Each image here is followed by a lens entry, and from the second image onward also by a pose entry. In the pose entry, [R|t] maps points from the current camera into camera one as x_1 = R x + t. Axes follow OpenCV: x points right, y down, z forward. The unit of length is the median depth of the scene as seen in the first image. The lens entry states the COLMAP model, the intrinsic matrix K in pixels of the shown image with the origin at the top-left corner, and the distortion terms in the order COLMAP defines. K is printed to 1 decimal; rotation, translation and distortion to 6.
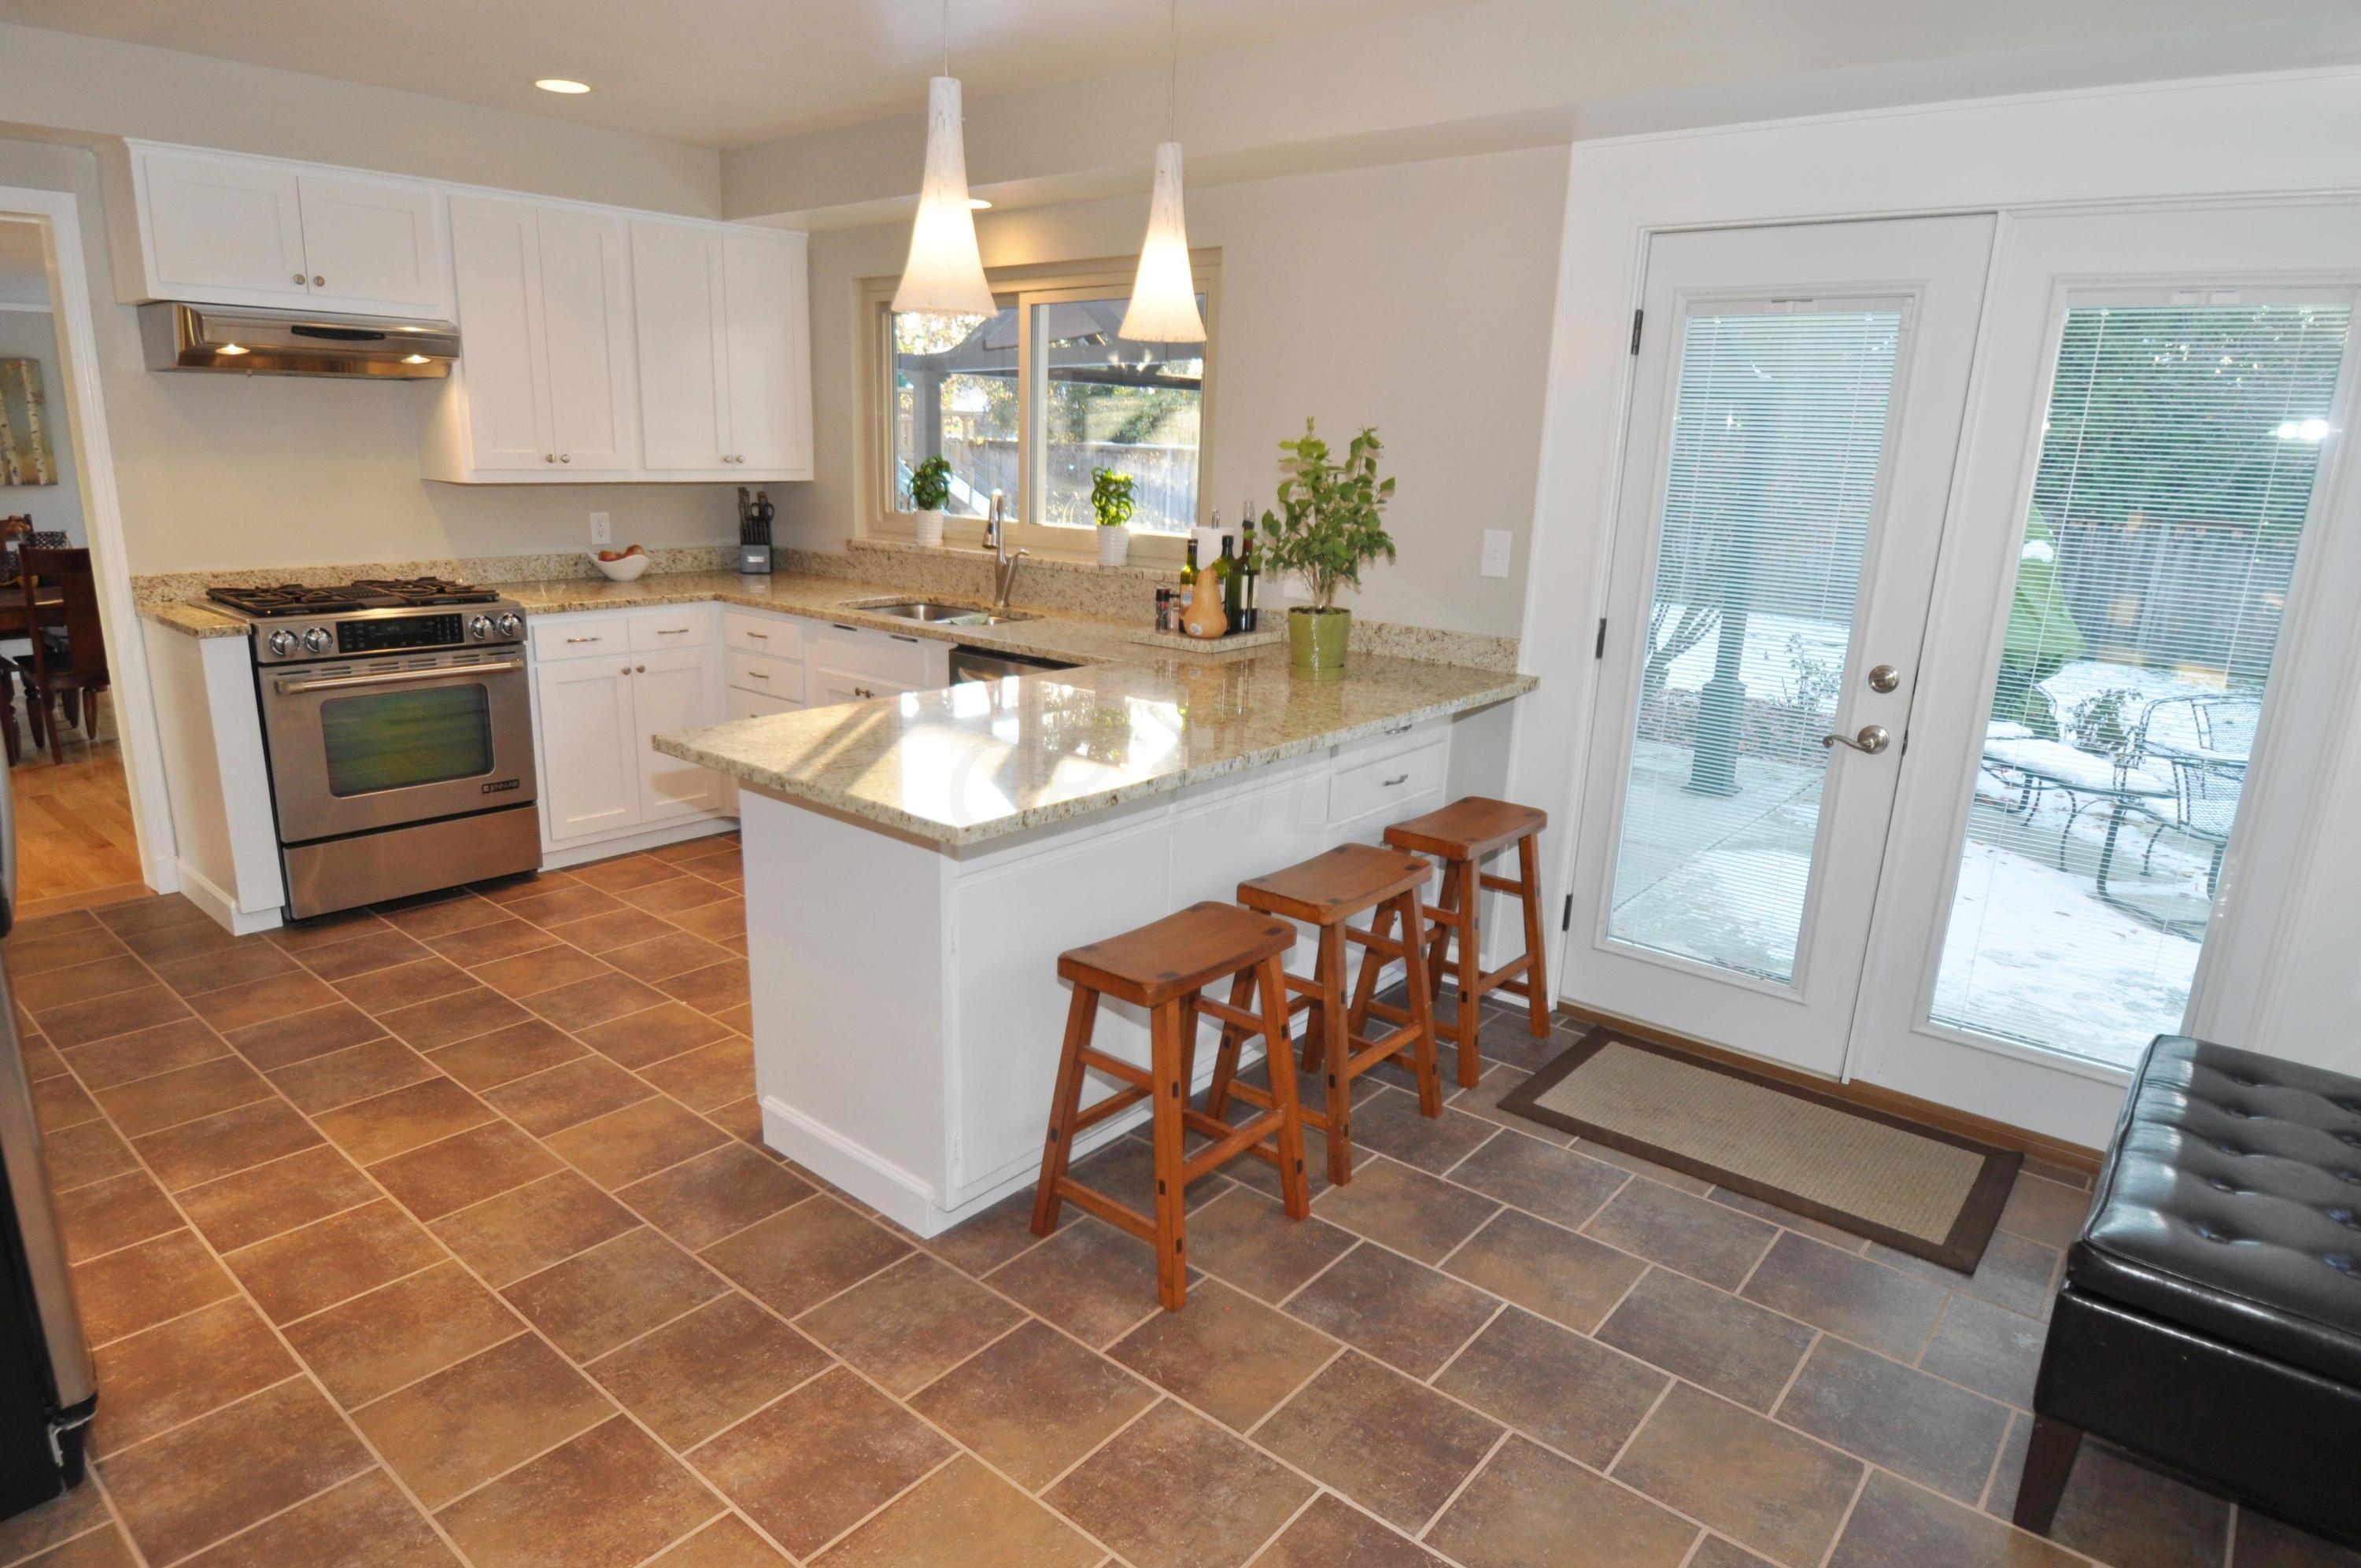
lens RADIAL K [[1338.9, 0, 1178.3], [0, 1338.9, 790.4], [0, 0, 1]] dist [-0.025730, -0.000091]
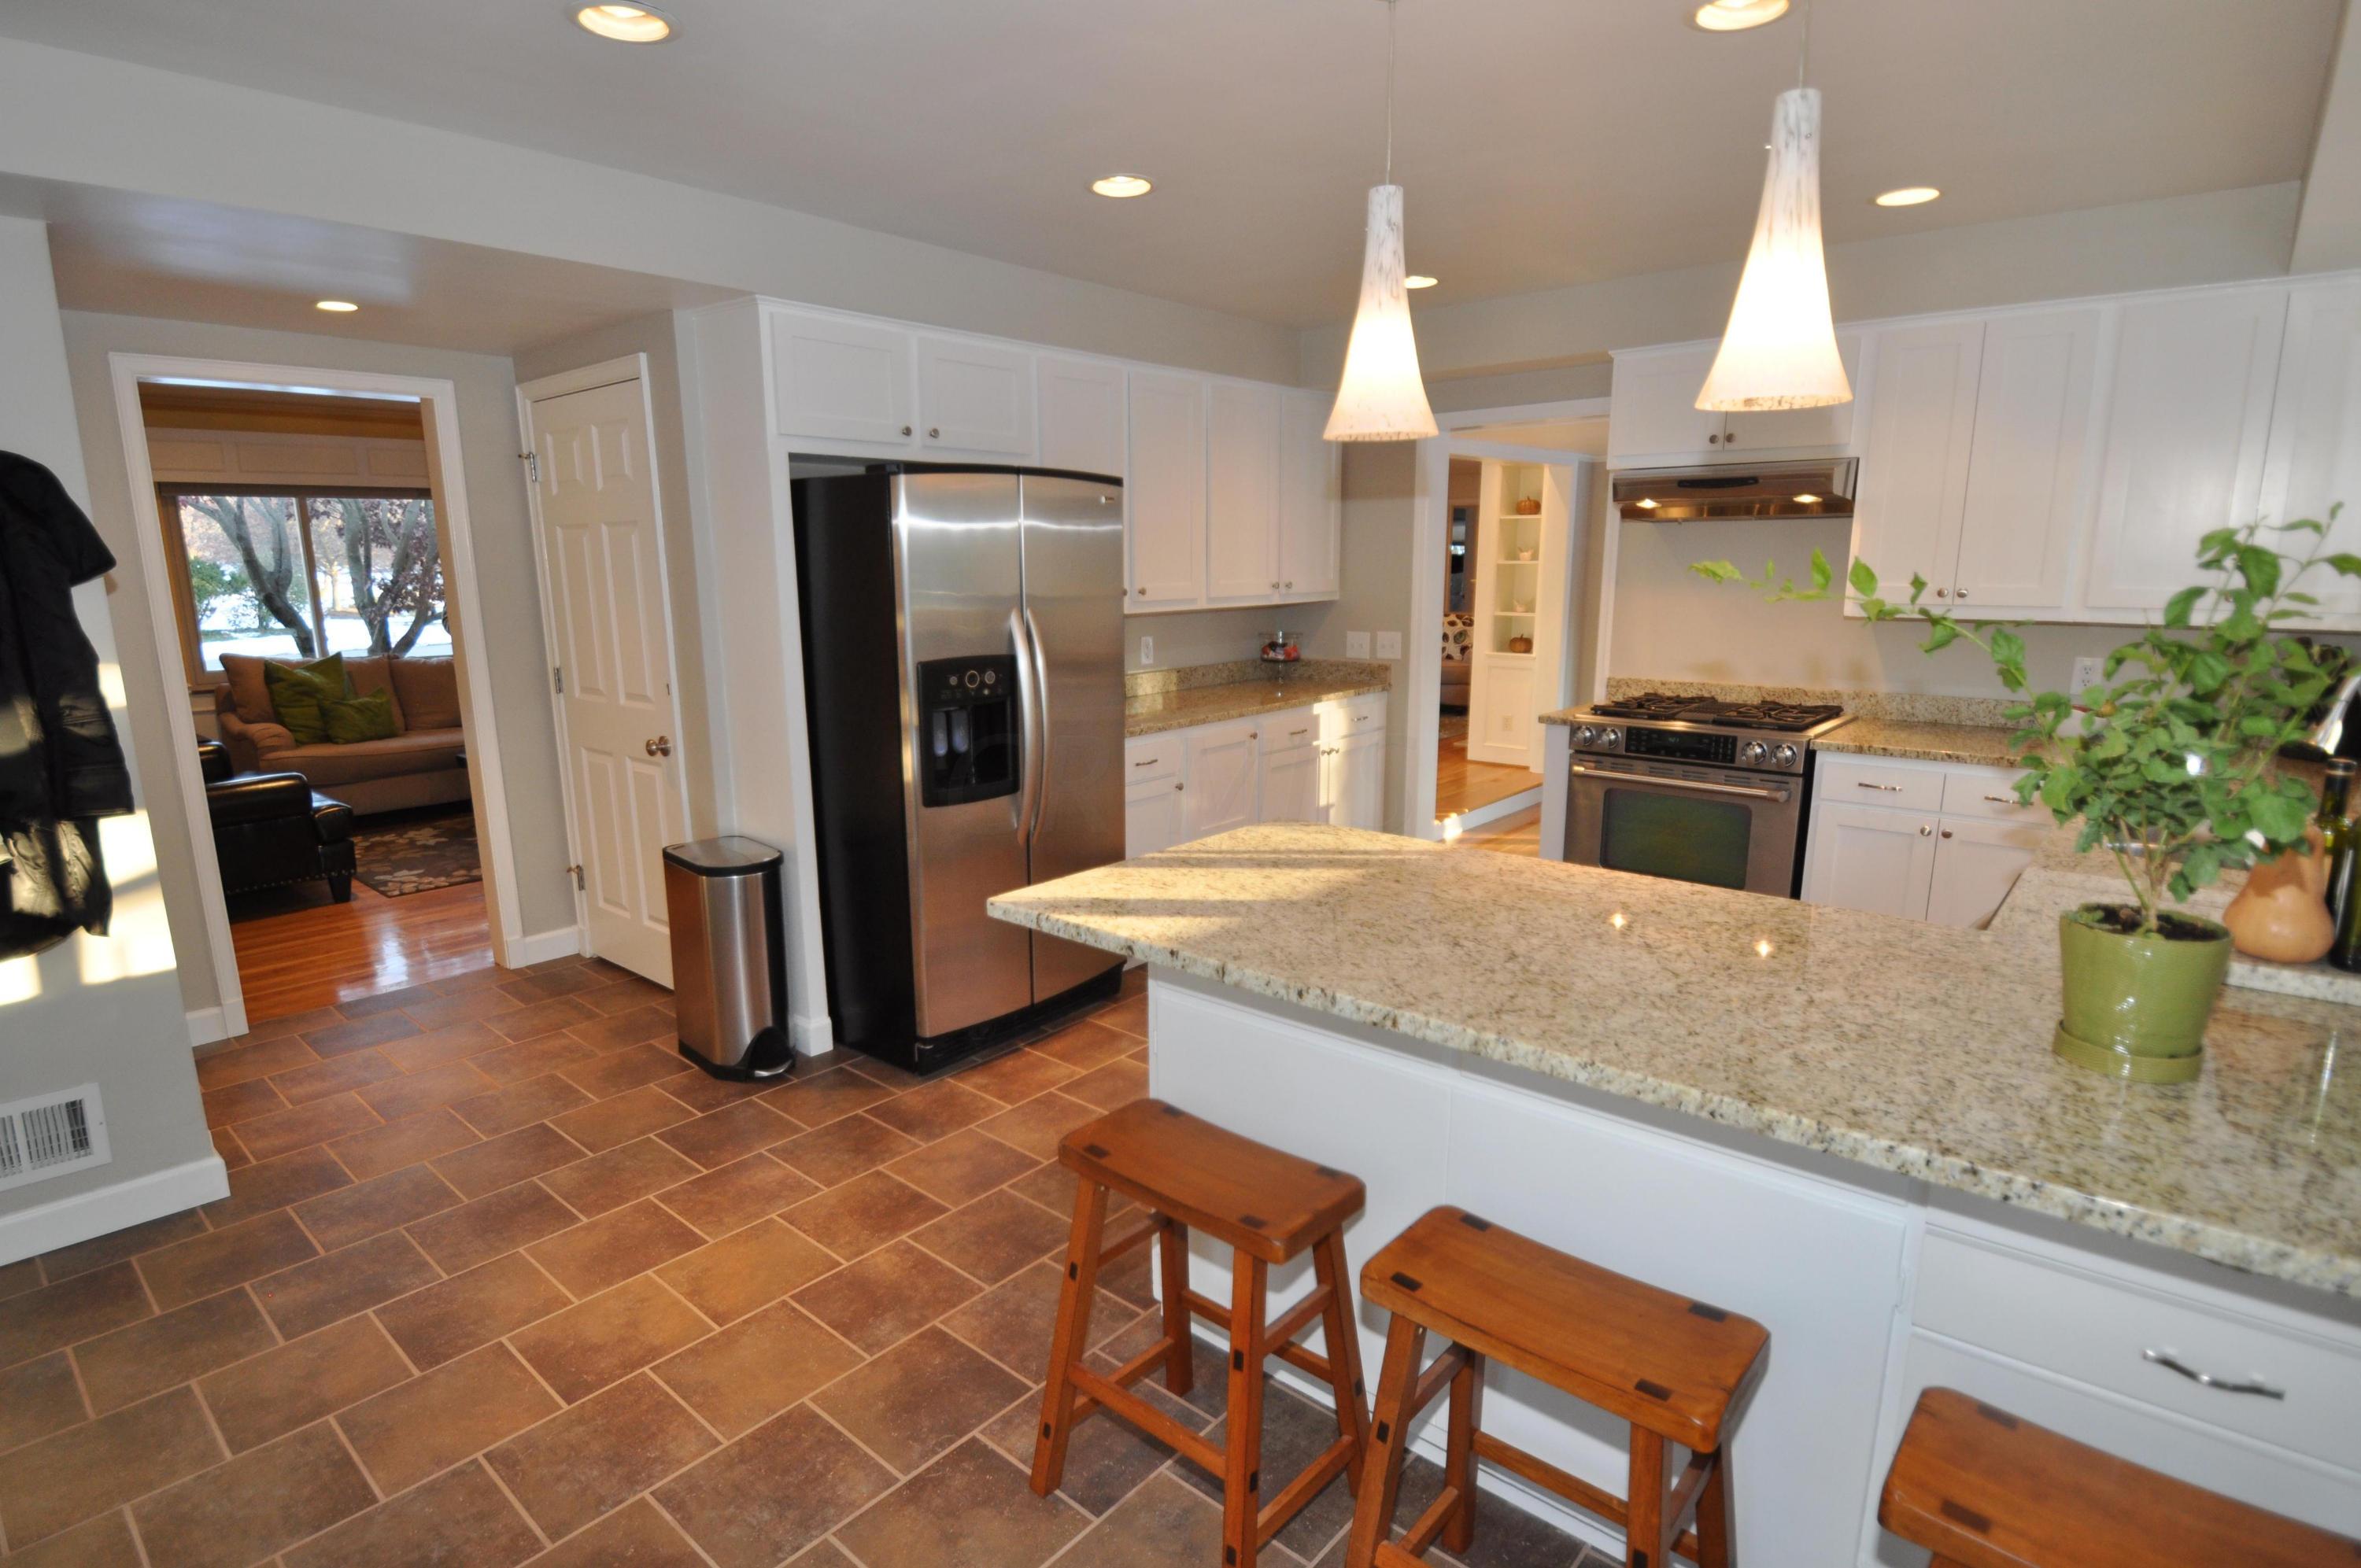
lens RADIAL K [[1206.1, 0, 1148.8], [0, 1206.1, 810.7], [0, 0, 1]] dist [-0.005789, -0.001061]
pose [[-0.030686, 0.177444, -0.983652, 0.502537], [-0.244623, 0.952855, 0.179520, -0.158383], [0.969133, 0.246133, 0.014168, 0.645437]]
